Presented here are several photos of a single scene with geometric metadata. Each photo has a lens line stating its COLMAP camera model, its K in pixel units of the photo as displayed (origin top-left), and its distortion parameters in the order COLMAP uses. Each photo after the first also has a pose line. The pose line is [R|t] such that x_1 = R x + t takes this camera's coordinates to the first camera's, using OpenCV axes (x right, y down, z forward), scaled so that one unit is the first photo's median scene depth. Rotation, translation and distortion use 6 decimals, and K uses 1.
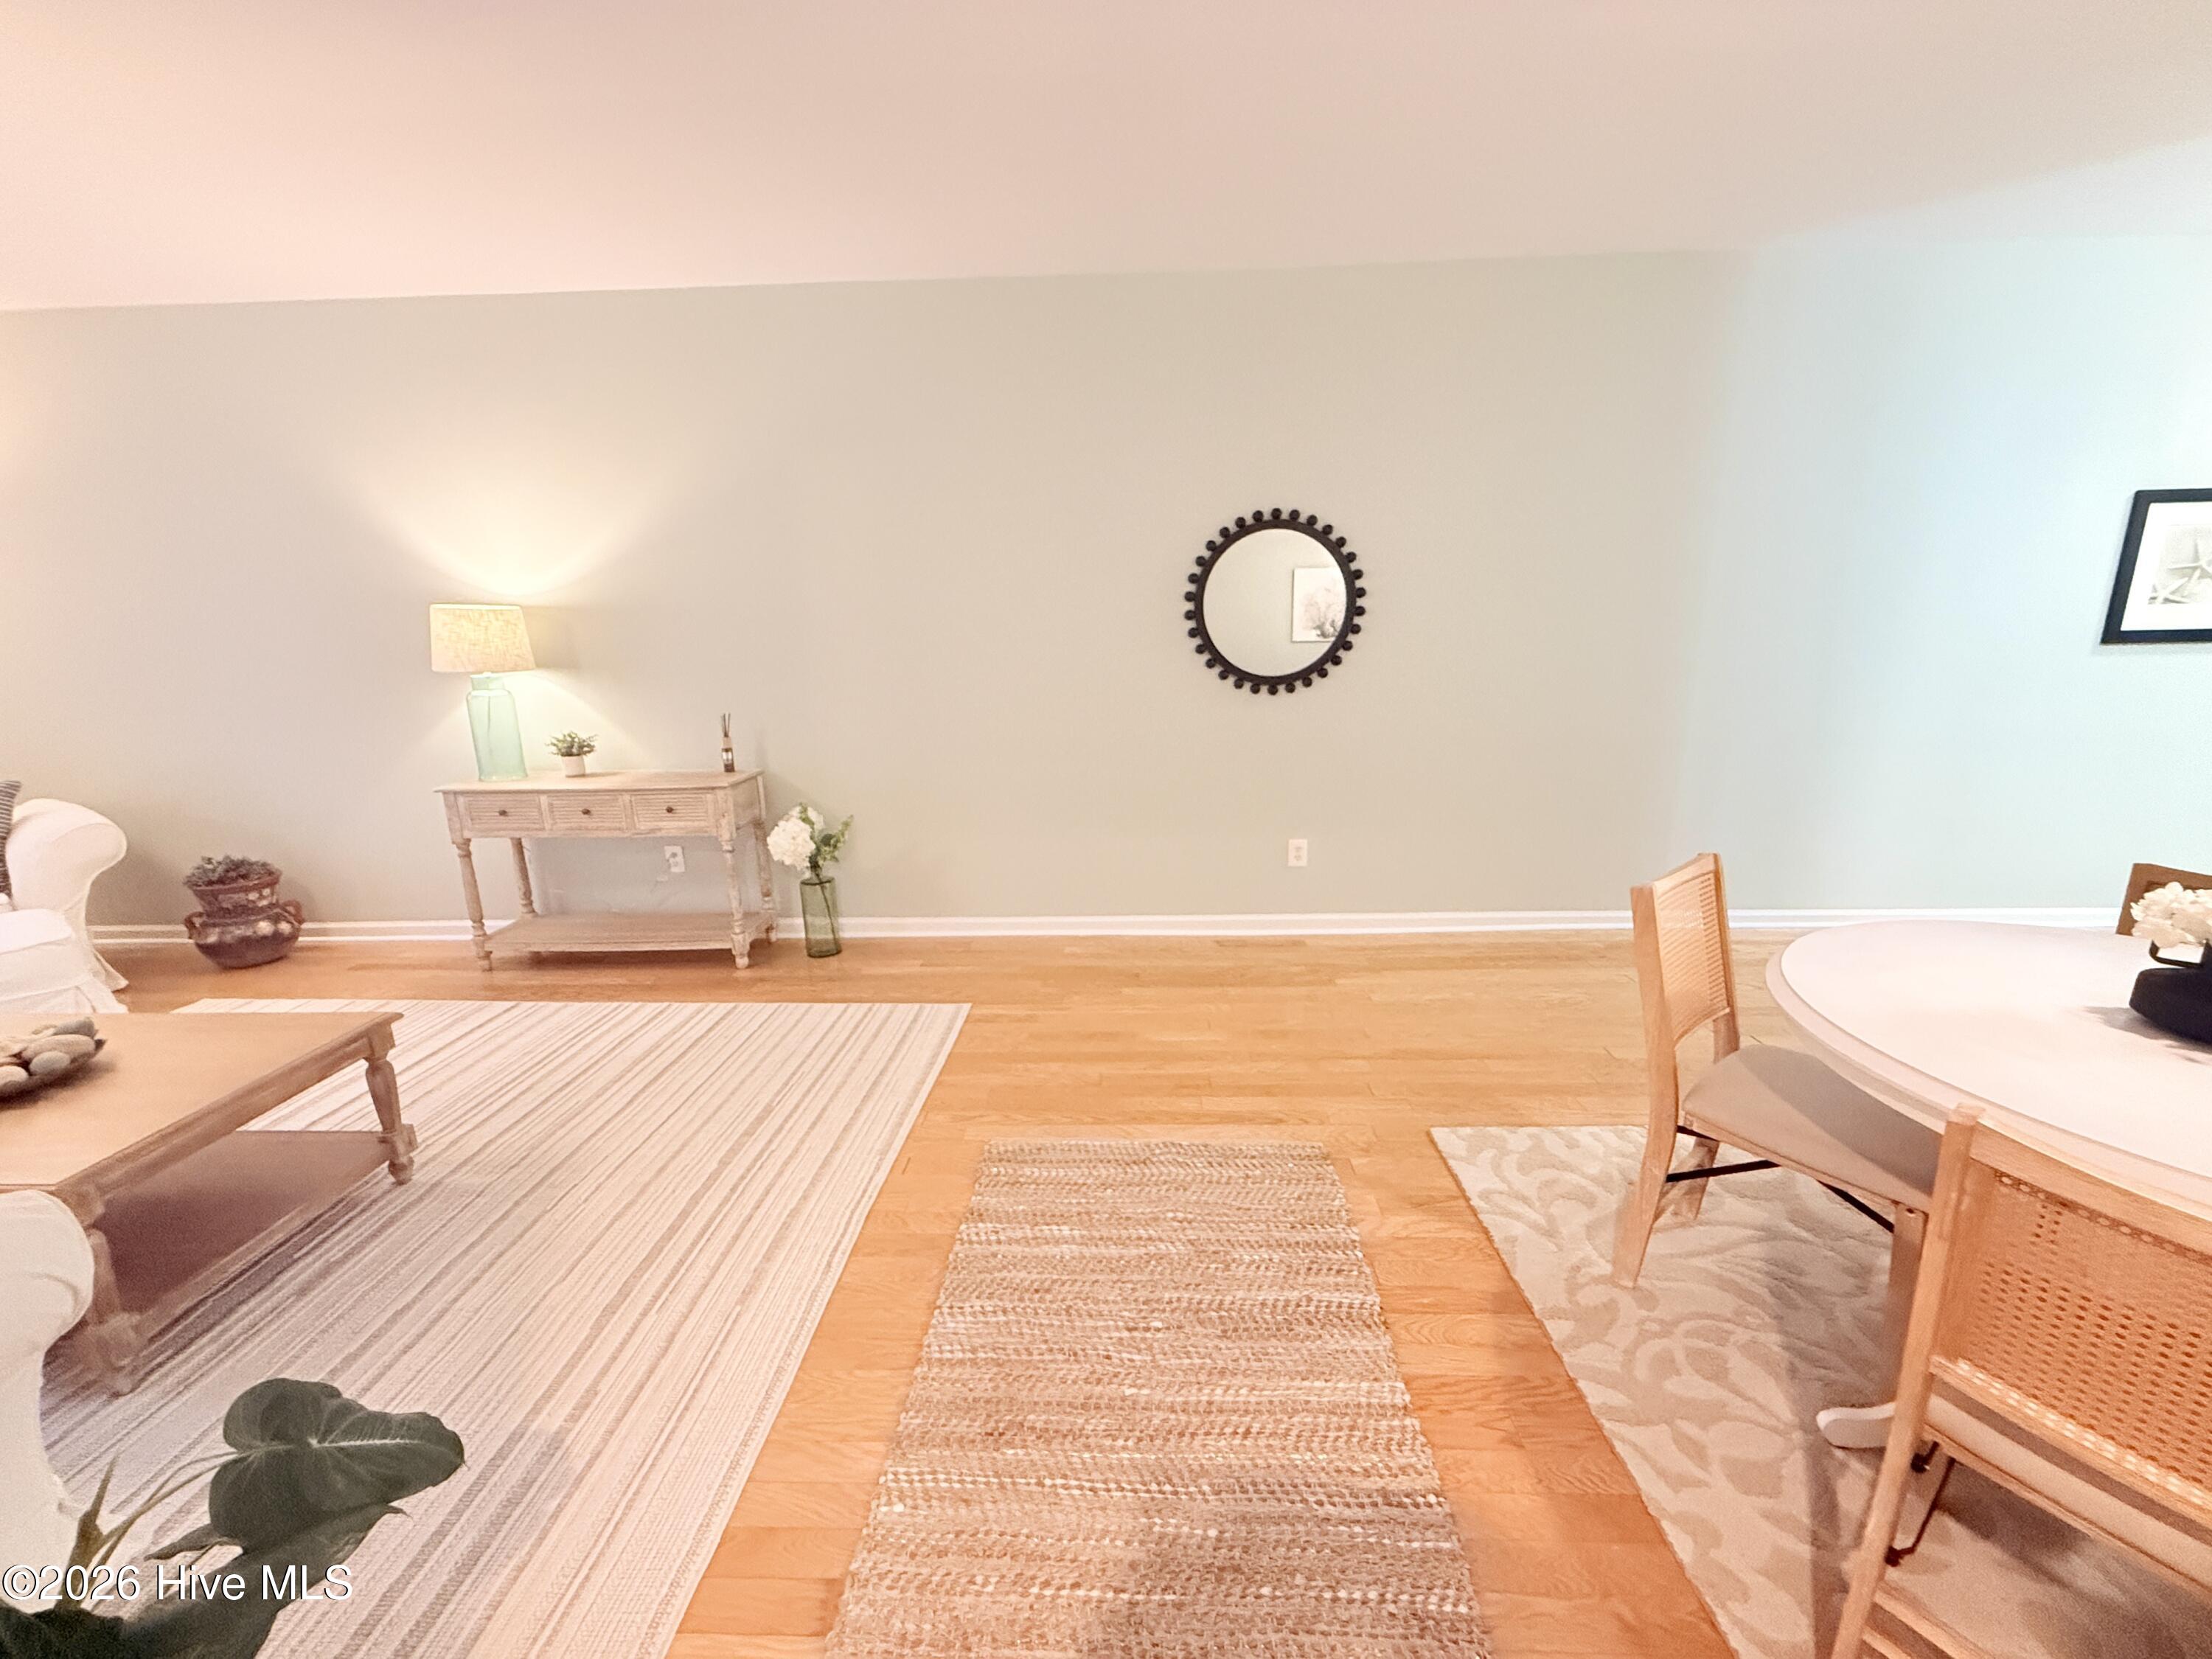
lens RADIAL K [[885.3, 0, 1107.3], [0, 885.3, 831.3], [0, 0, 1]] dist [0.002292, -0.000515]
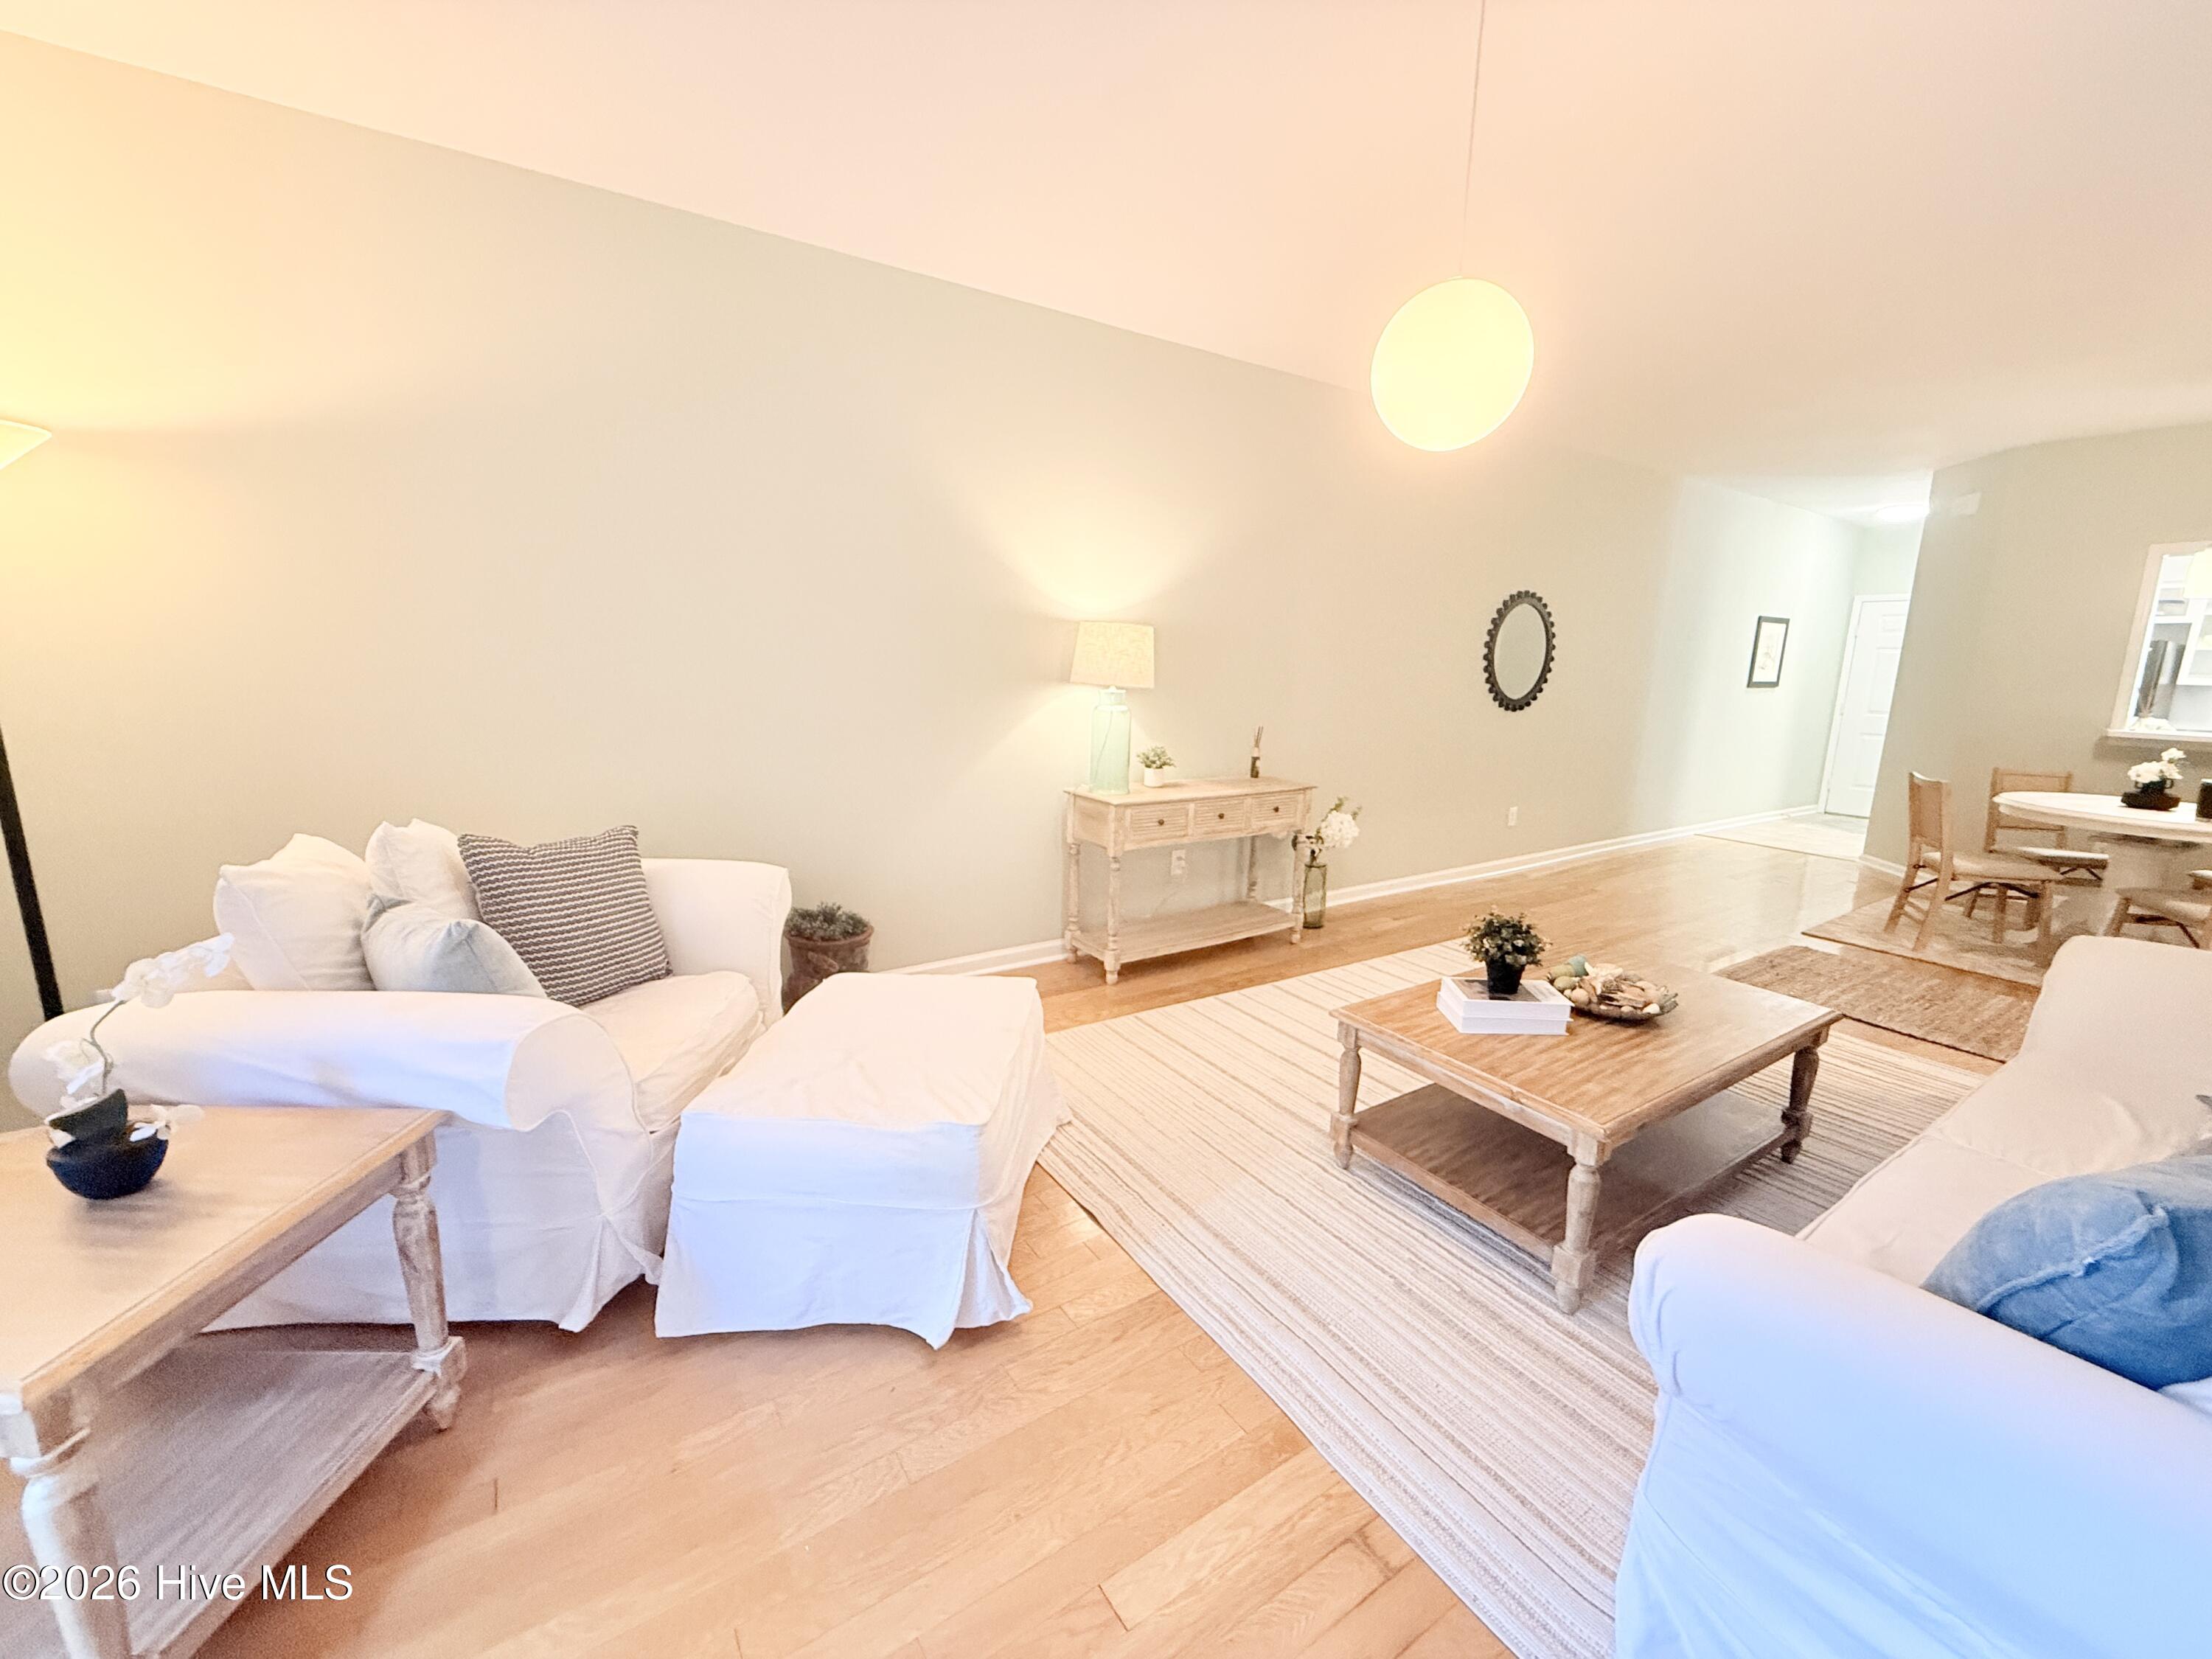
lens RADIAL K [[885.3, 0, 1112.1], [0, 885.3, 834.4], [0, 0, 1]] dist [0.002292, -0.000515]
pose [[0.812449, -0.078266, 0.577755, -1.997832], [0.095015, 0.995475, 0.001242, -0.020480], [-0.575238, 0.053886, 0.816209, 0.276901]]
